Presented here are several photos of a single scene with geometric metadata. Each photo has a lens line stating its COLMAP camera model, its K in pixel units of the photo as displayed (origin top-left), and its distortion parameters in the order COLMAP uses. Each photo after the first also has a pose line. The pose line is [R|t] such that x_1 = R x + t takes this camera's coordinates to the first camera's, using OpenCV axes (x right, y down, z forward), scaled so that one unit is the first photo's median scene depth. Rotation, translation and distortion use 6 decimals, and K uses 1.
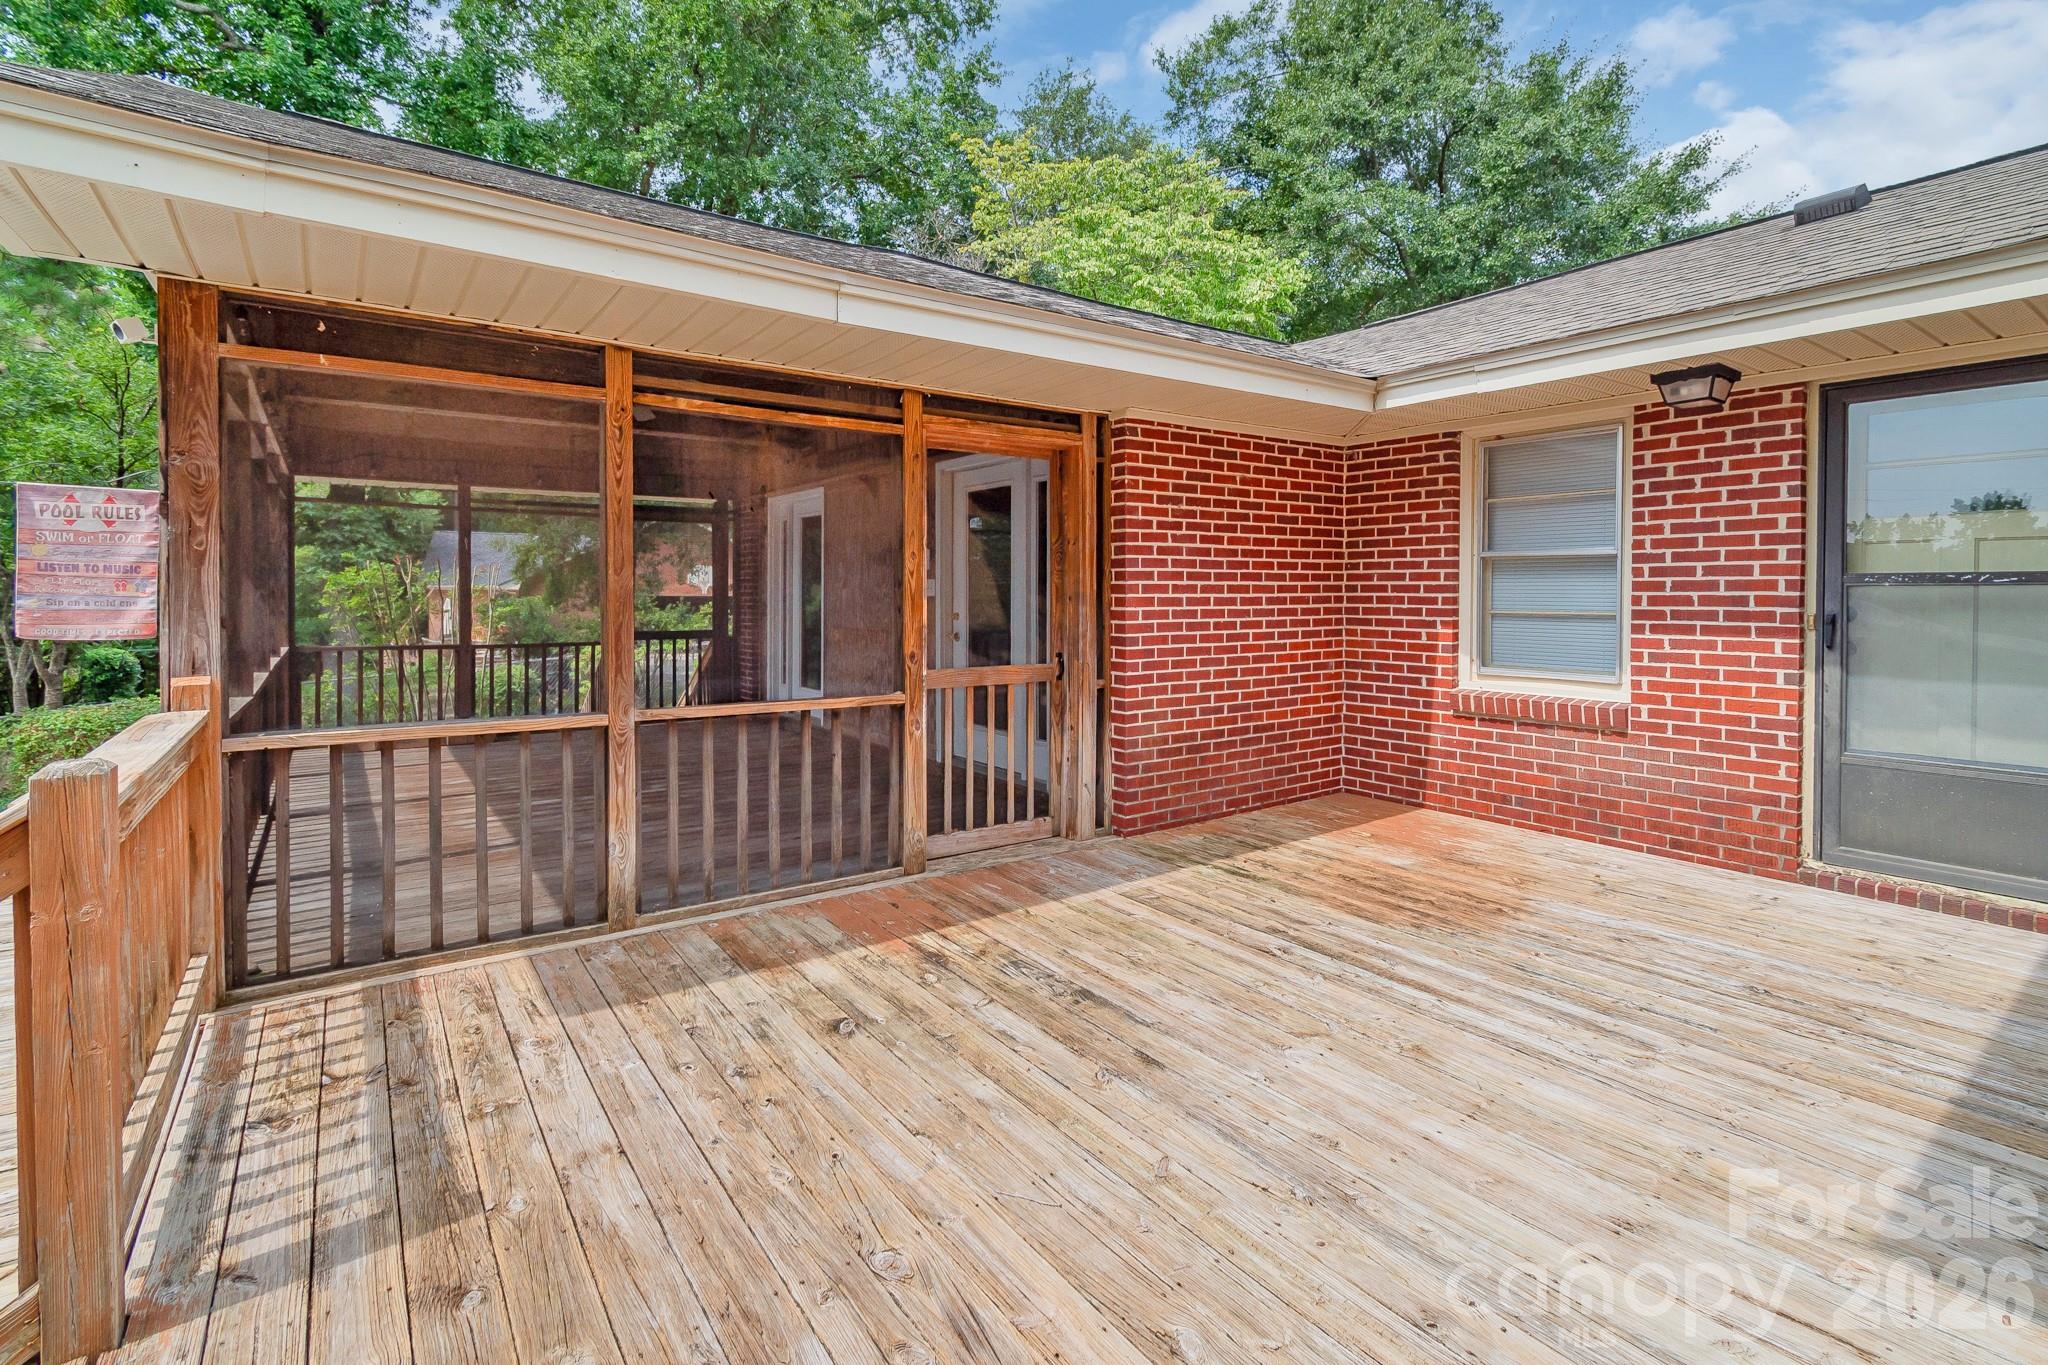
lens RADIAL K [[944.5, 0, 1015.1], [0, 944.5, 610.8], [0, 0, 1]] dist [0.004964, -0.001019]
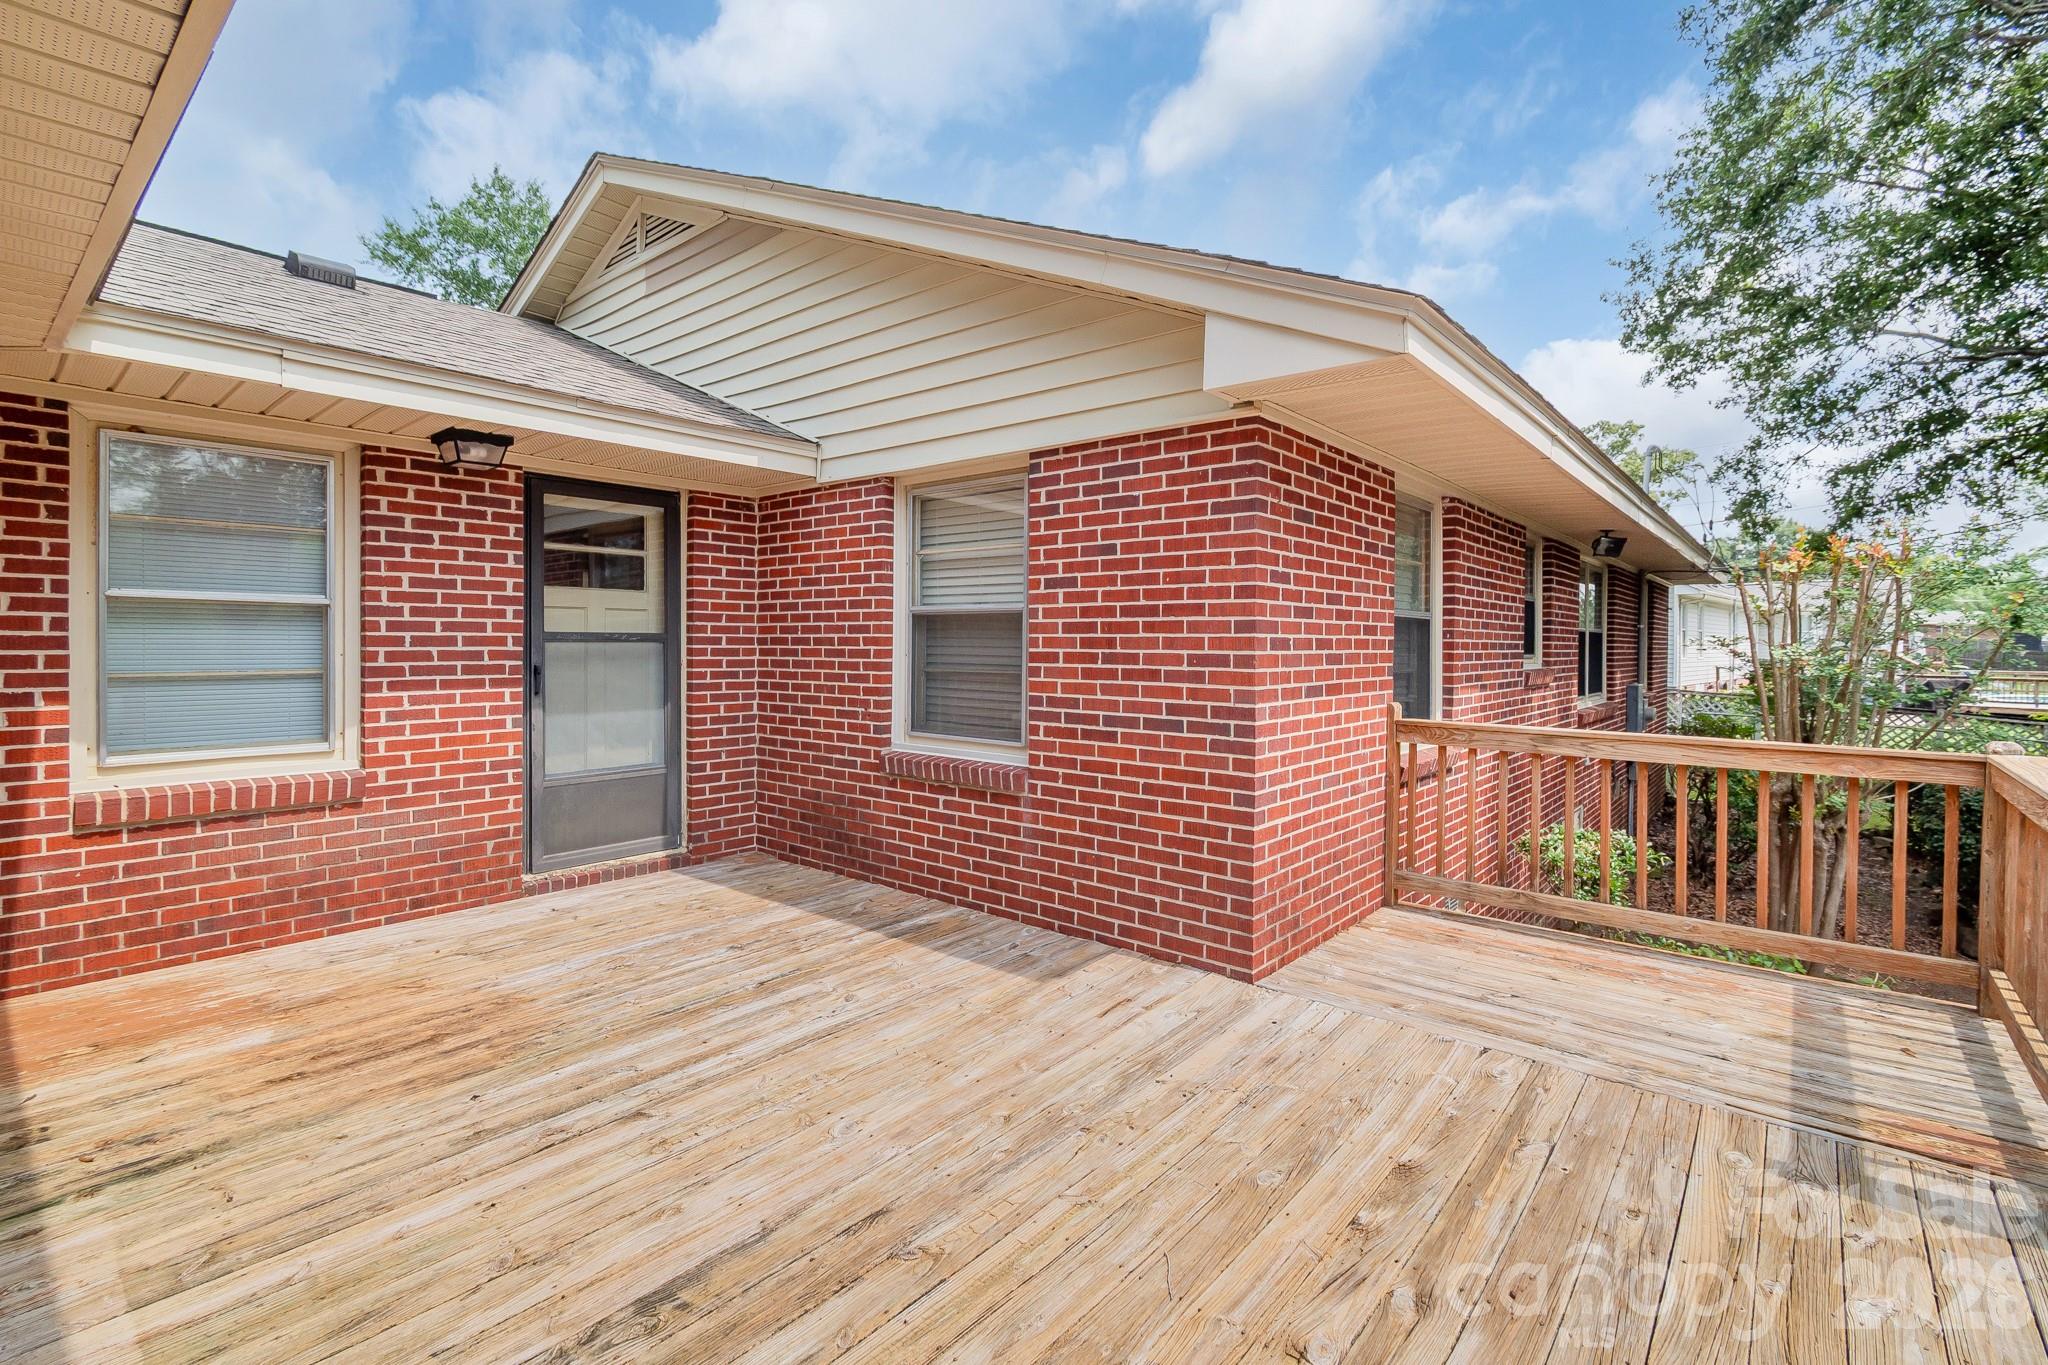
lens RADIAL K [[944.5, 0, 1020.7], [0, 944.5, 661.6], [0, 0, 1]] dist [0.004964, -0.001019]
pose [[-0.250164, -0.020930, 0.967977, -0.424360], [0.014951, 0.999564, 0.025477, -0.021390], [-0.968088, 0.020845, -0.249742, 0.663215]]
